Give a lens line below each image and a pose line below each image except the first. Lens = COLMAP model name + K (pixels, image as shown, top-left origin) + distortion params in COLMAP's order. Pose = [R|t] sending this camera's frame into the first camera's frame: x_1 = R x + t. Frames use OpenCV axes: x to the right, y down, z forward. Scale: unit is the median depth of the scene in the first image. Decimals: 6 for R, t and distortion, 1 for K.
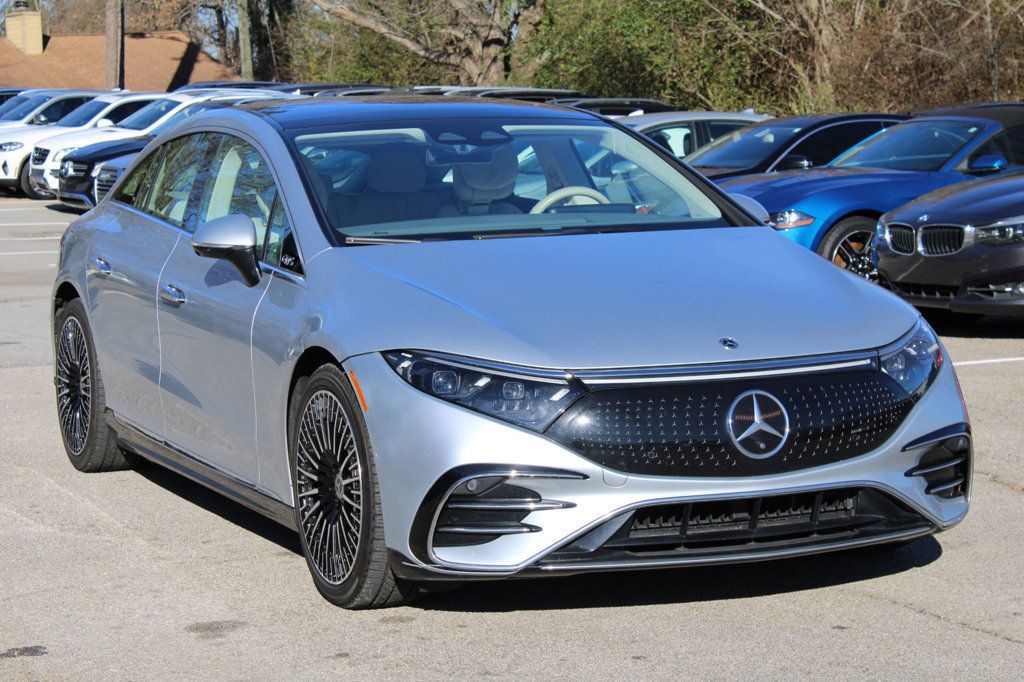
lens RADIAL K [[2520.2, 0, 512.0], [0, 2520.2, 341.0], [0, 0, 1]] dist [0.045822, 0.916469]
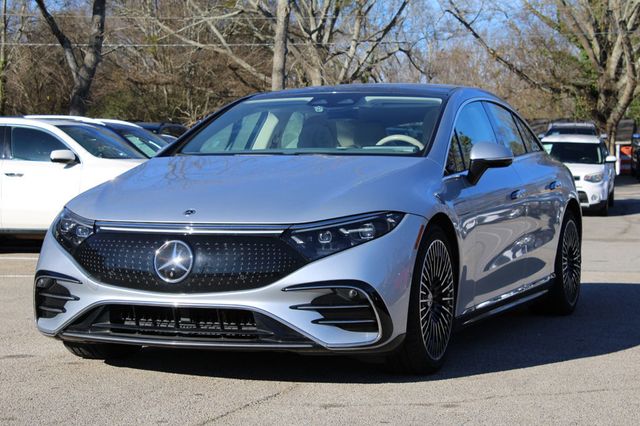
lens RADIAL K [[1536.9, 0, 320.0], [0, 1536.9, 213.0], [0, 0, 1]] dist [0.025313, 0.103017]
pose [[0.716336, 0.047596, -0.696130, 0.833963], [-0.086762, 0.996004, -0.021181, 0.014842], [0.692340, 0.075570, 0.717603, 0.354221]]
